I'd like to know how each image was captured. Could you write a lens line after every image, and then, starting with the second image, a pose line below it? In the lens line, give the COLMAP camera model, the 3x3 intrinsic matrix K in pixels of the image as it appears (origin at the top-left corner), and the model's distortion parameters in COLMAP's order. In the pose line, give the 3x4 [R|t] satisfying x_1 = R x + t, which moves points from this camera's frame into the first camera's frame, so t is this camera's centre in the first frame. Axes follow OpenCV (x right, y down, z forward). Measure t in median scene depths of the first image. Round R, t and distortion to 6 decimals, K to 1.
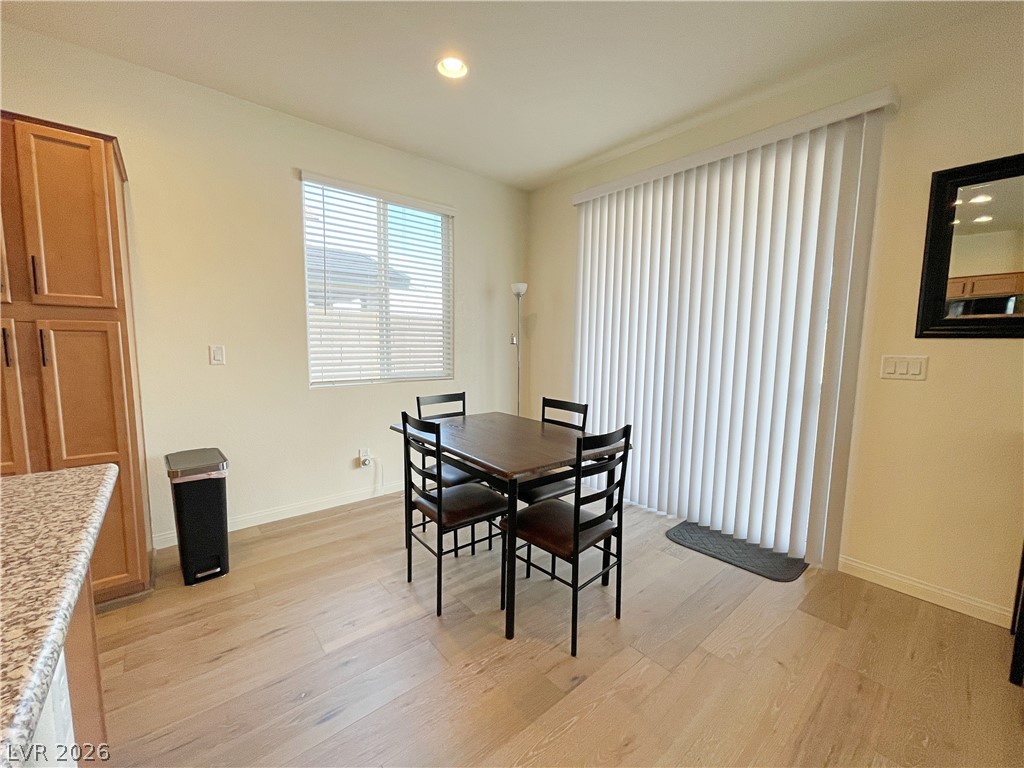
lens RADIAL K [[409.3, 0, 515.6], [0, 409.3, 384.4], [0, 0, 1]] dist [0.000277, -0.001102]
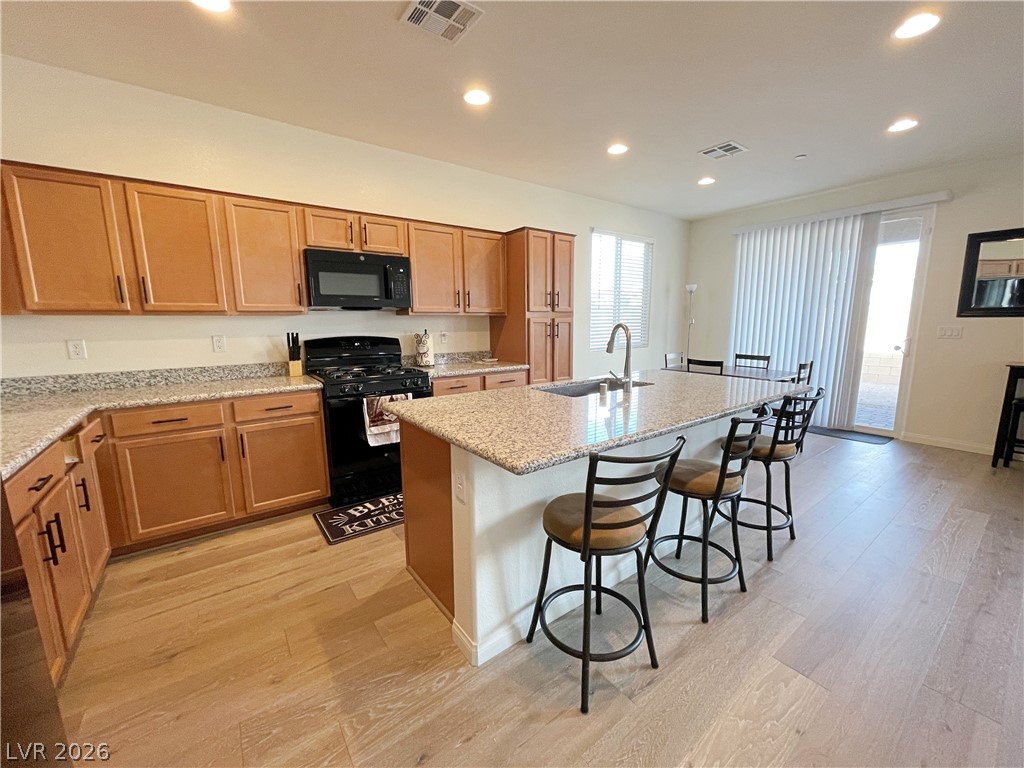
lens RADIAL K [[409.3, 0, 515.4], [0, 409.3, 386.1], [0, 0, 1]] dist [0.000277, -0.001102]
pose [[0.997657, -0.009610, -0.067730, -1.123654], [0.013386, 0.998368, 0.055515, 0.088783], [0.067086, -0.056292, 0.996158, -1.249388]]
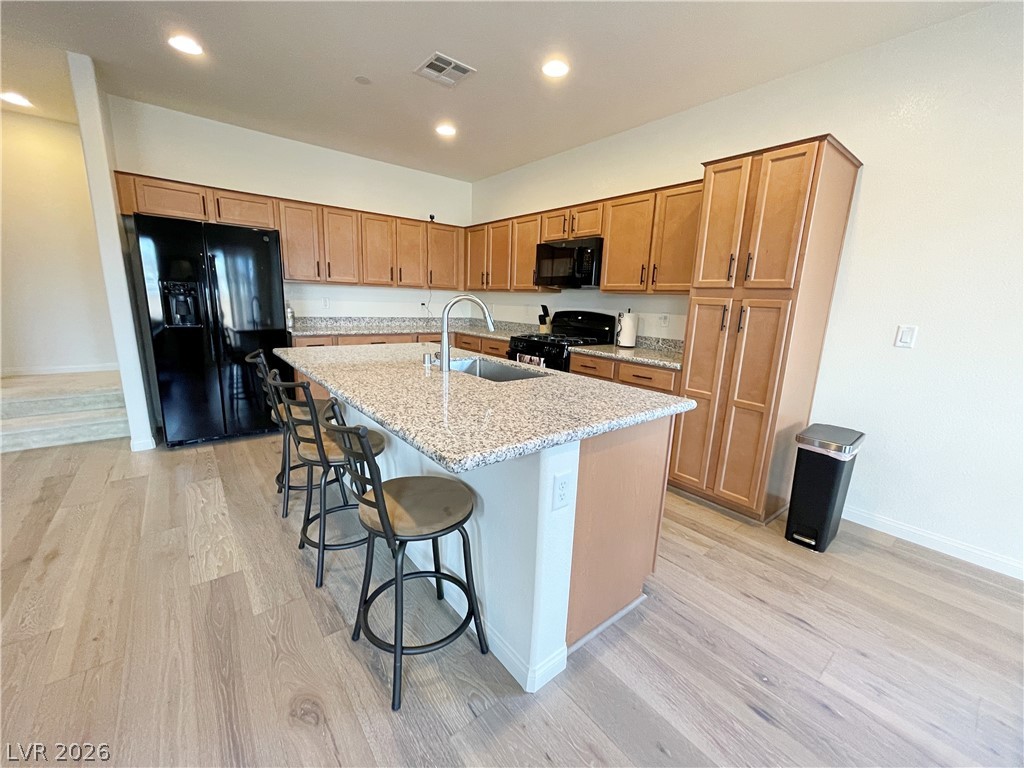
lens RADIAL K [[409.3, 0, 515.1], [0, 409.3, 383.8], [0, 0, 1]] dist [0.000277, -0.001102]
pose [[-0.026073, 0.187996, -0.981824, 0.264022], [-0.141441, 0.971583, 0.189792, -0.028434], [0.989603, 0.143818, 0.001258, 0.237140]]
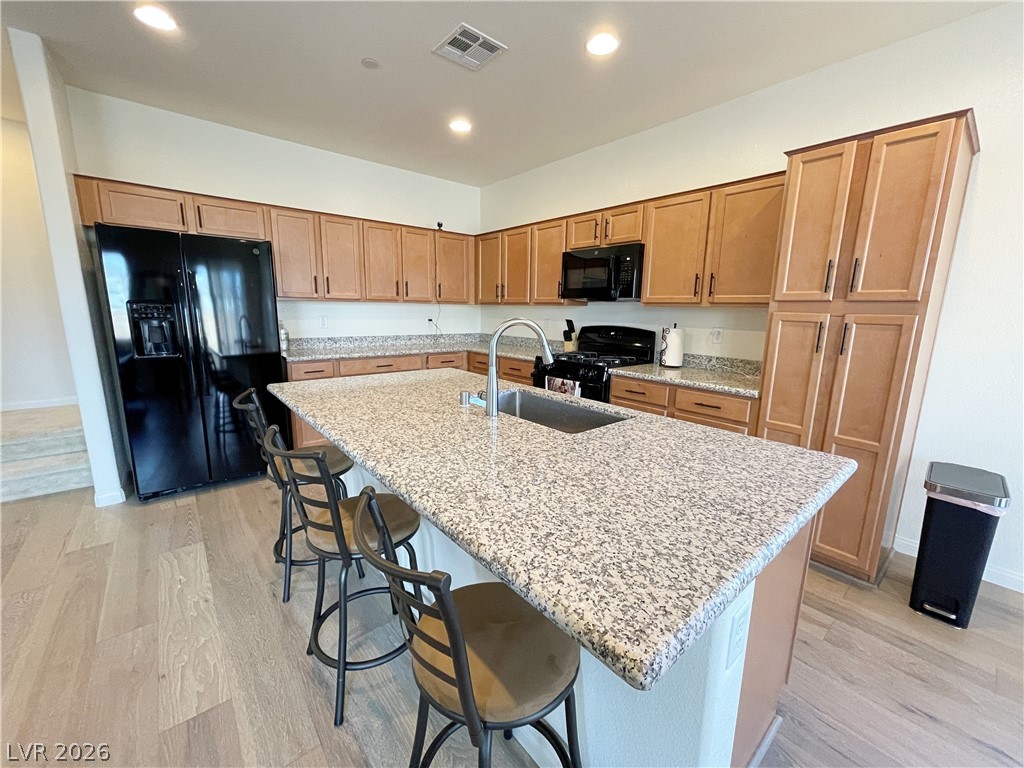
lens RADIAL K [[409.3, 0, 514.4], [0, 409.3, 384.0], [0, 0, 1]] dist [0.000277, -0.001102]
pose [[-0.003278, 0.169617, -0.985505, 0.006593], [-0.122208, 0.978055, 0.168742, -0.041594], [0.992499, 0.120990, 0.017522, 0.063402]]
